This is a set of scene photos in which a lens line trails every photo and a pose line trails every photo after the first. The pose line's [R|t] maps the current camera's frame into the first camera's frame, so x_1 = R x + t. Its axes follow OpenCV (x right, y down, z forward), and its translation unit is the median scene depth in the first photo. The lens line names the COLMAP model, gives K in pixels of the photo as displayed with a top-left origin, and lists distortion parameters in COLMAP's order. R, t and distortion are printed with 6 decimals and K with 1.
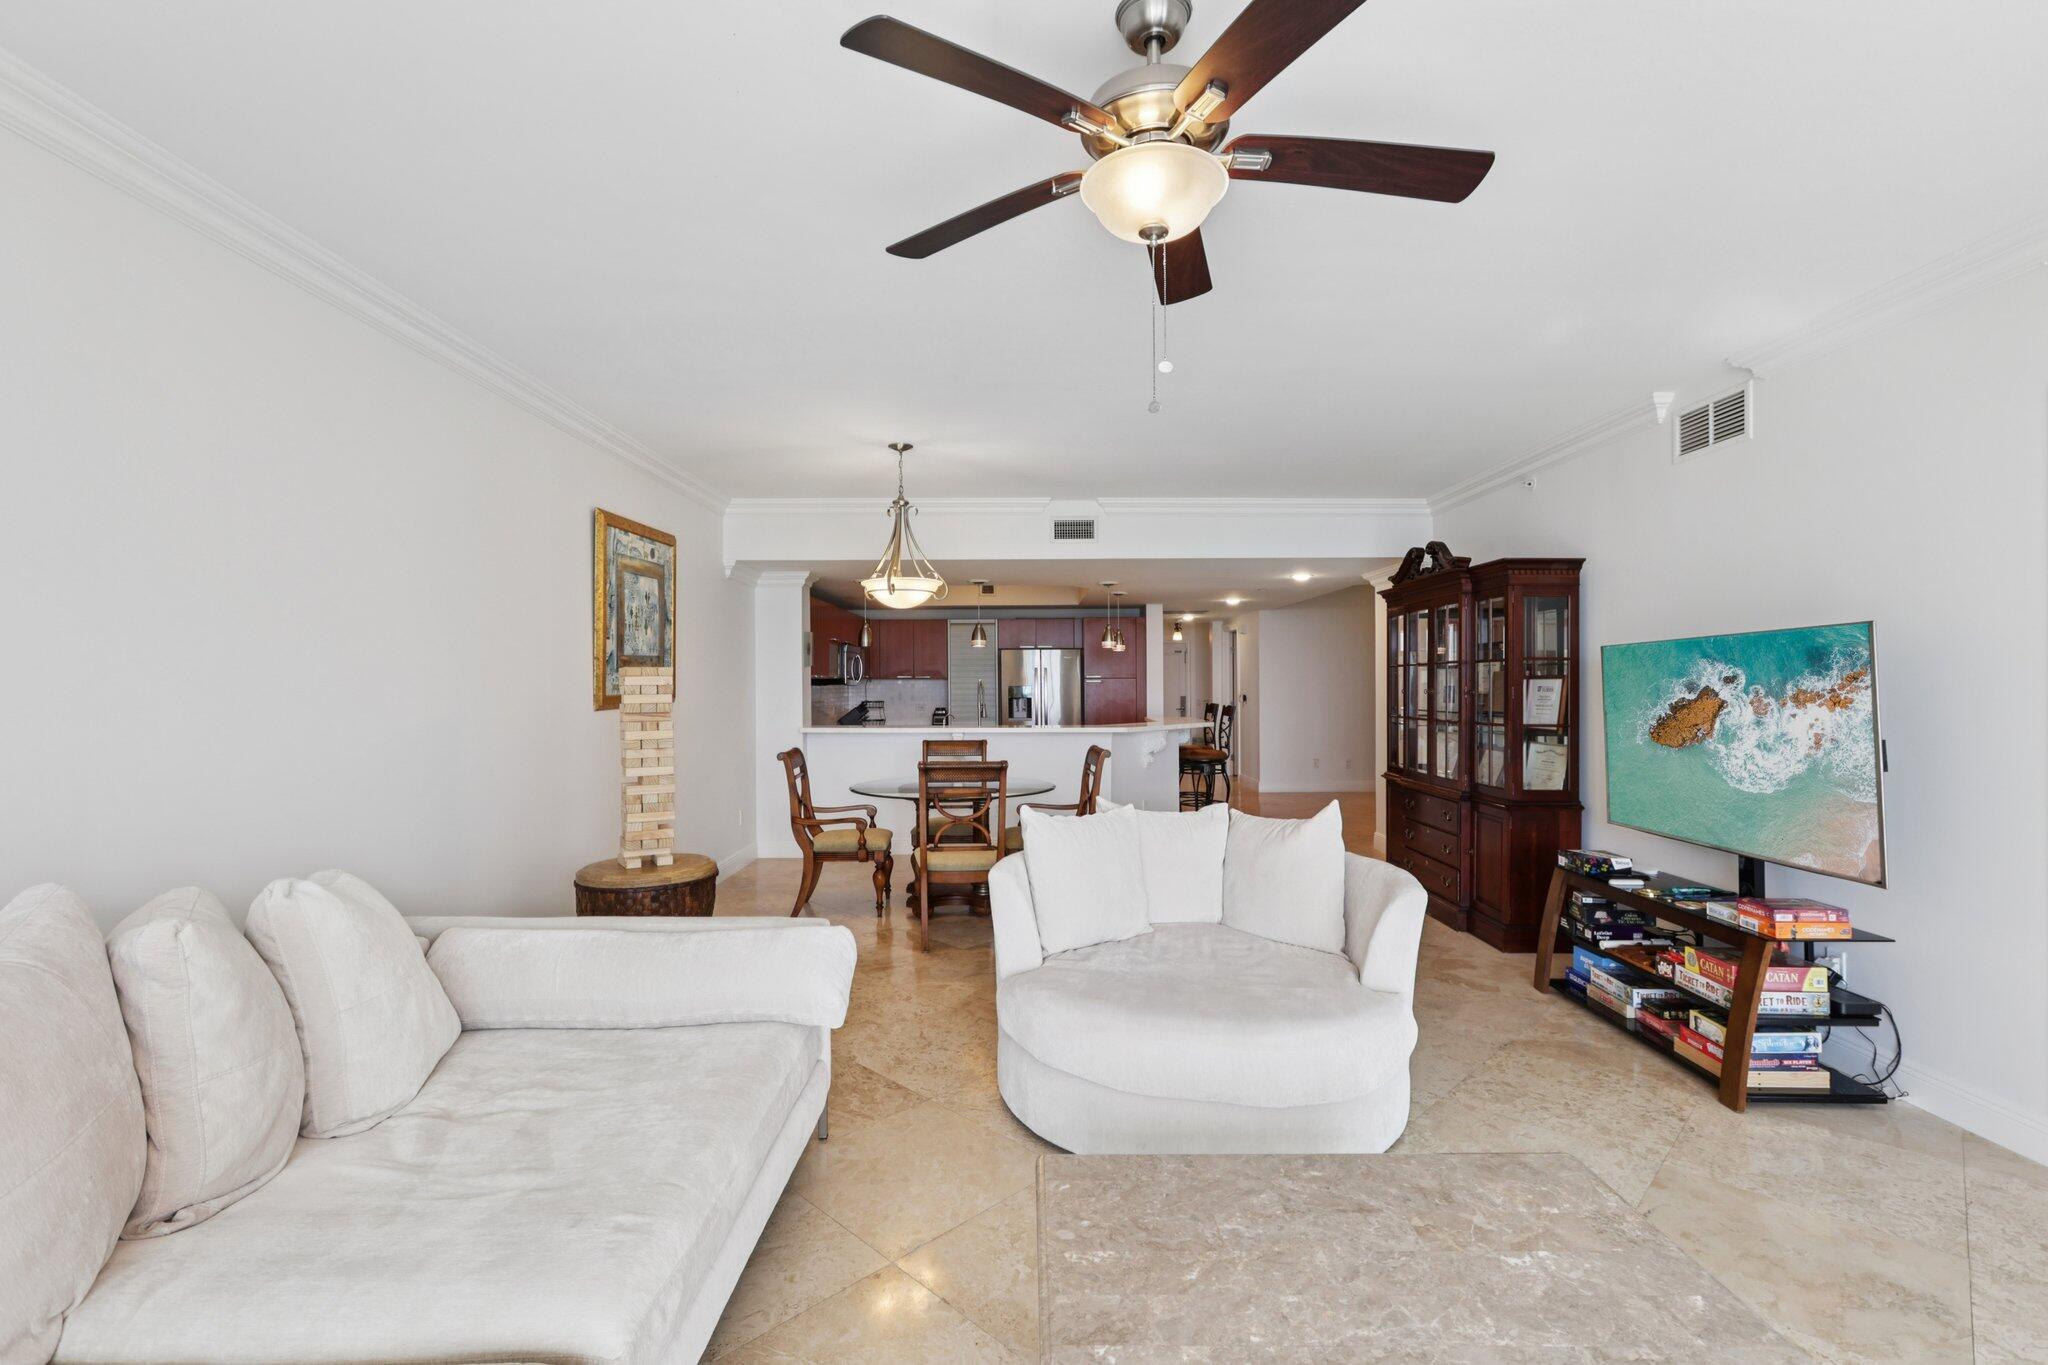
lens RADIAL K [[923.7, 0, 1024.0], [0, 923.7, 682.5], [0, 0, 1]] dist [0.000890, 0.000418]
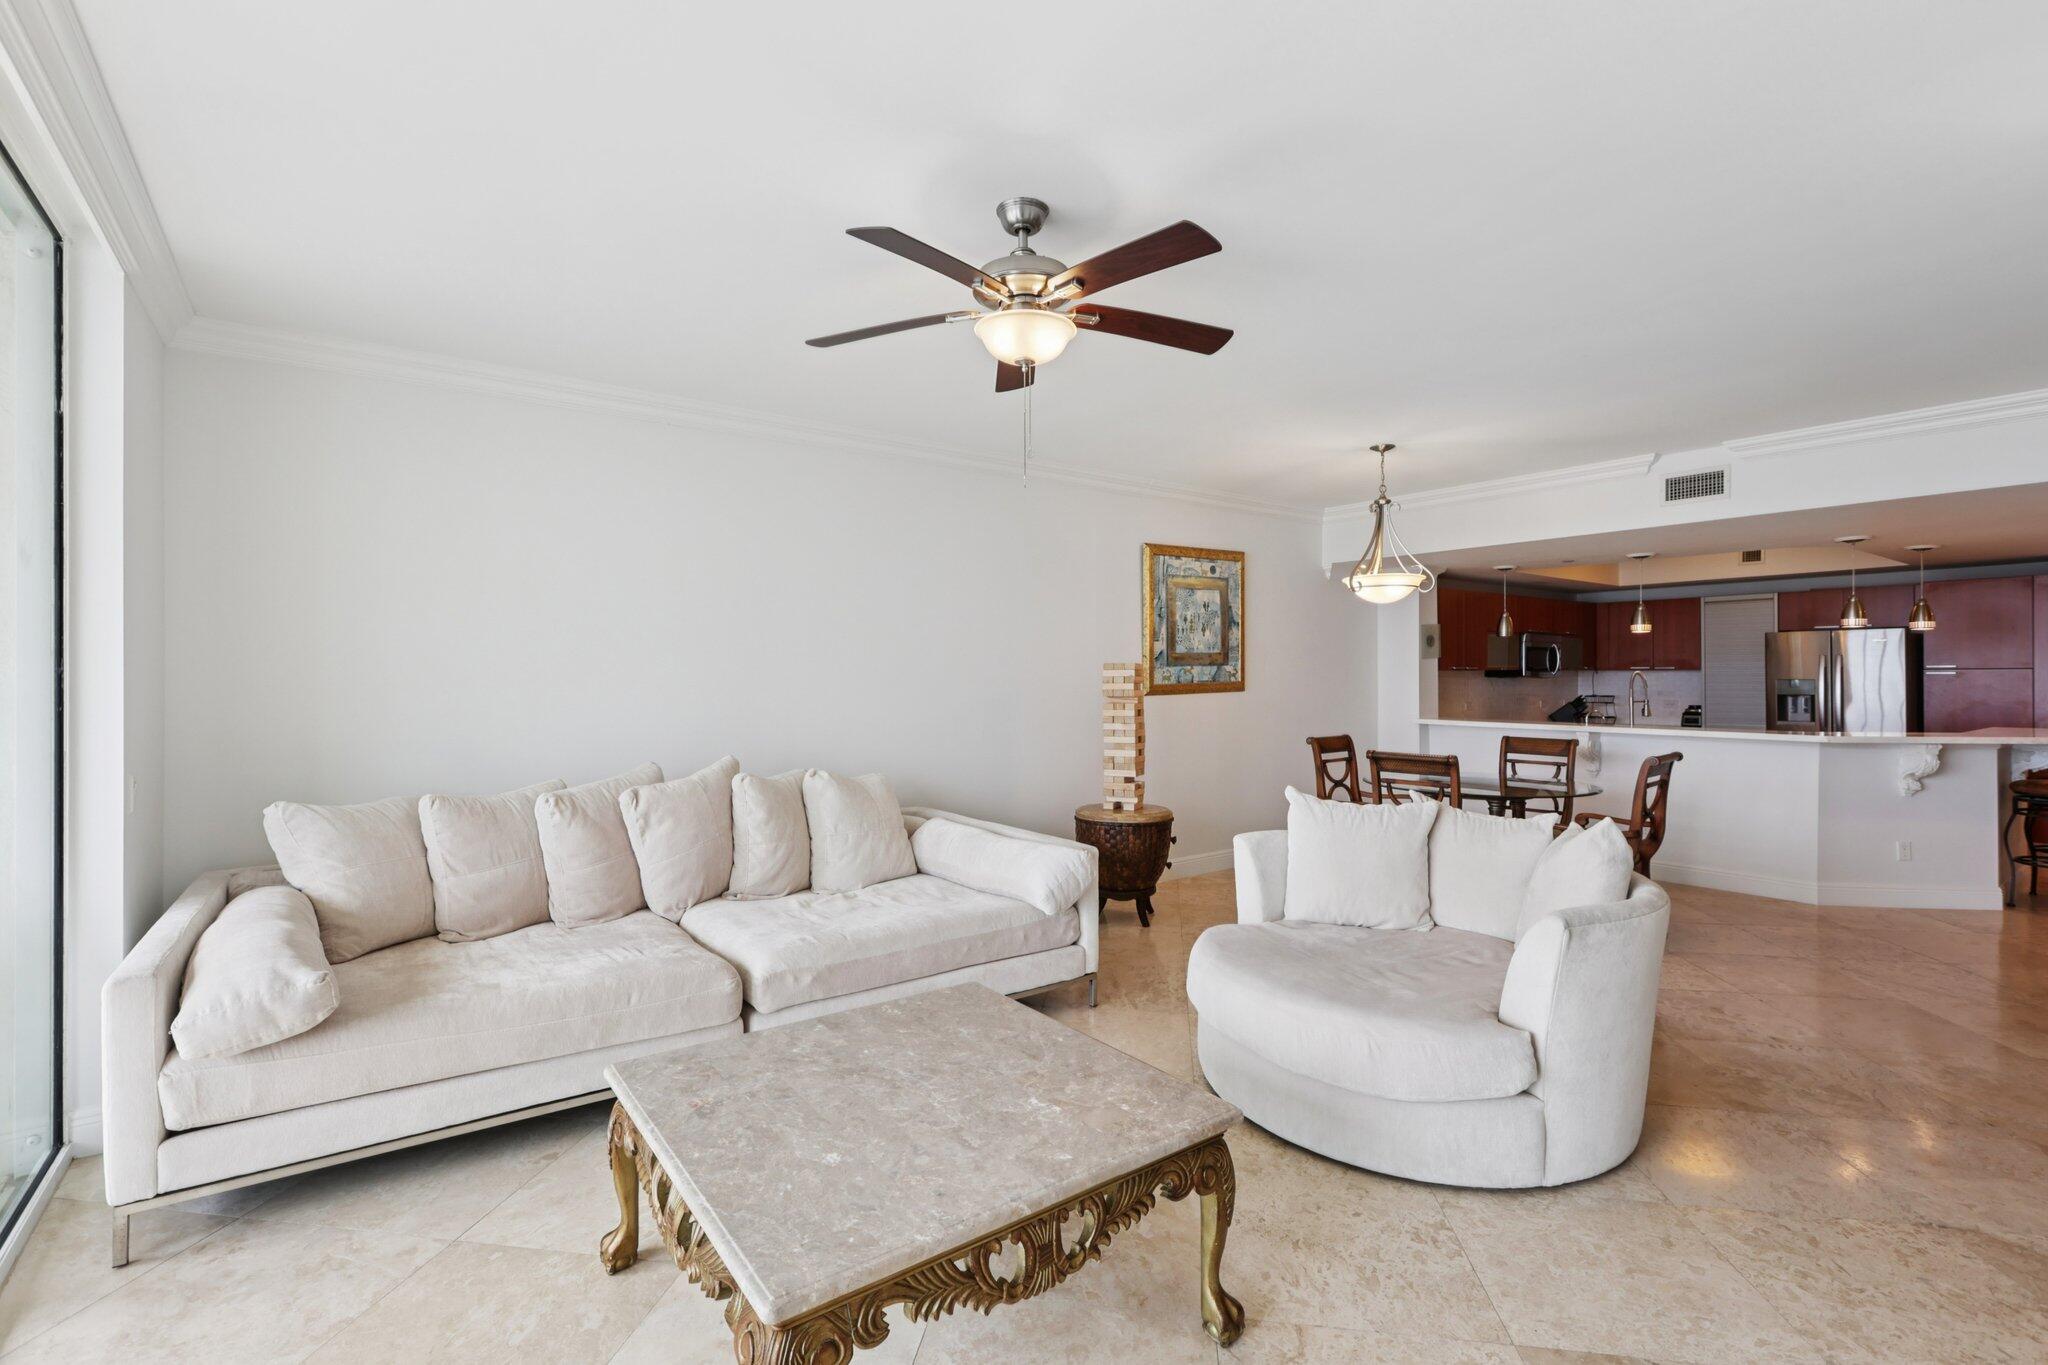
lens RADIAL K [[947.0, 0, 1024.0], [0, 947.0, 682.5], [0, 0, 1]] dist [0.004010, 0.000700]
pose [[0.588525, 0.010271, -0.808414, 0.513398], [-0.001581, 0.999932, 0.011554, -0.003458], [0.808477, -0.005522, 0.588501, 0.050995]]
